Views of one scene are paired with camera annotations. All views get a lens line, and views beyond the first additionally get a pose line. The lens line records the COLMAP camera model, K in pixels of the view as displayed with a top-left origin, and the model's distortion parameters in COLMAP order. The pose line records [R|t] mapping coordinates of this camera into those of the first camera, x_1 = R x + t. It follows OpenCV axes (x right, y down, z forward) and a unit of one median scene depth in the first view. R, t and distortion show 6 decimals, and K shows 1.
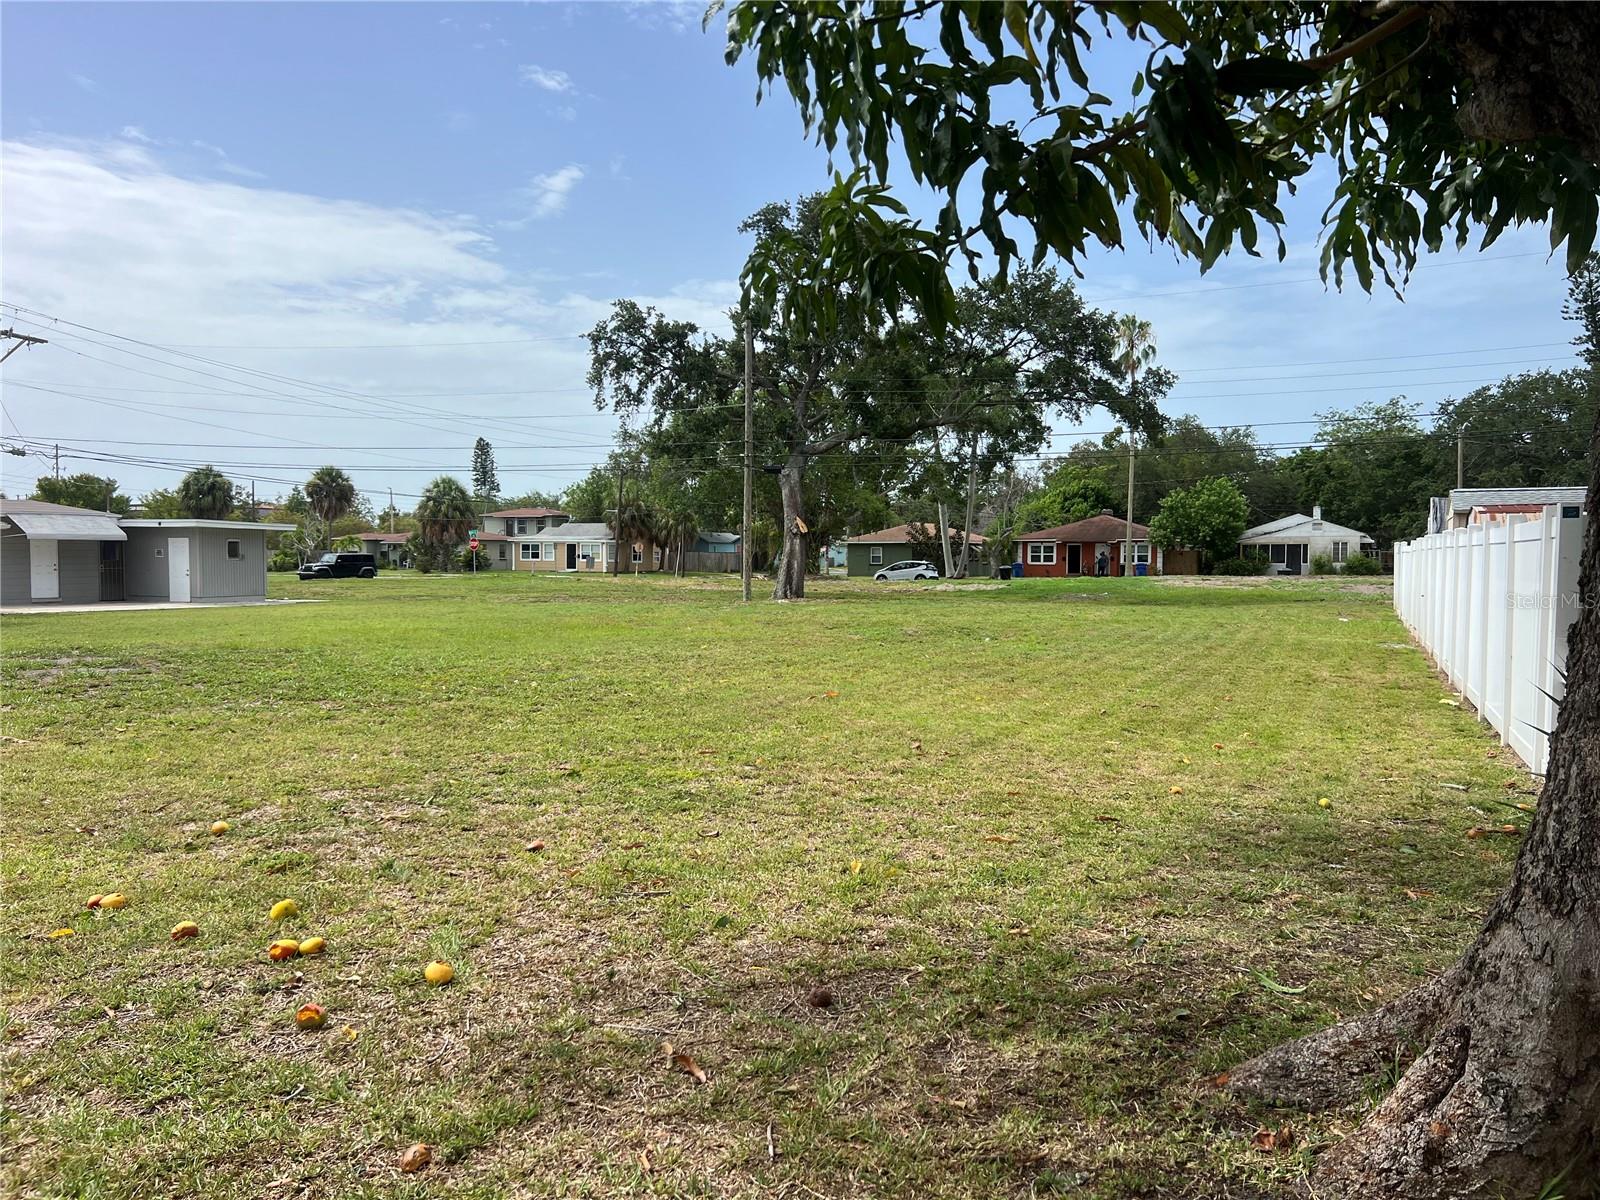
lens RADIAL K [[1222.6, 0, 807.5], [0, 1222.6, 598.9], [0, 0, 1]] dist [0.105738, -0.152585]
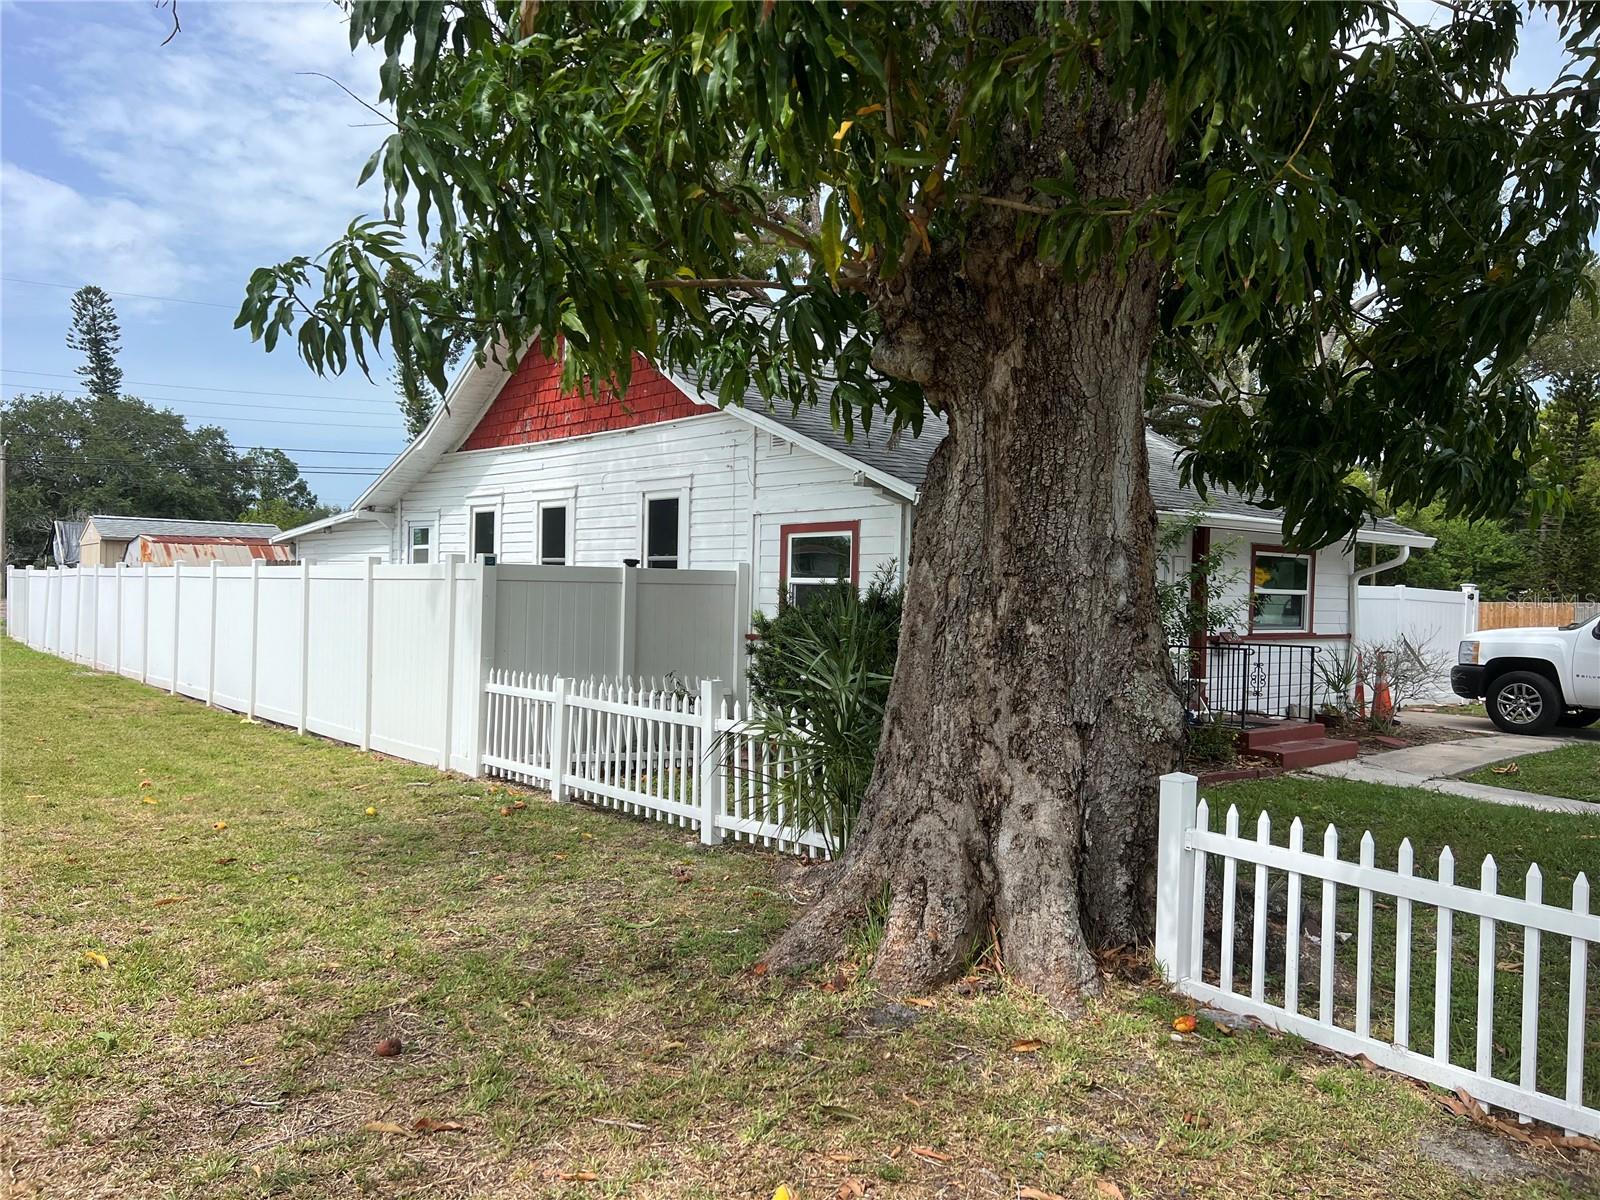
lens RADIAL K [[1222.6, 0, 807.5], [0, 1222.6, 598.9], [0, 0, 1]] dist [0.105738, -0.152585]
pose [[0.402941, 0.006190, 0.915205, -0.641186], [0.007439, 0.999922, -0.010038, -0.019667], [-0.915196, 0.010853, 0.402864, 0.245980]]
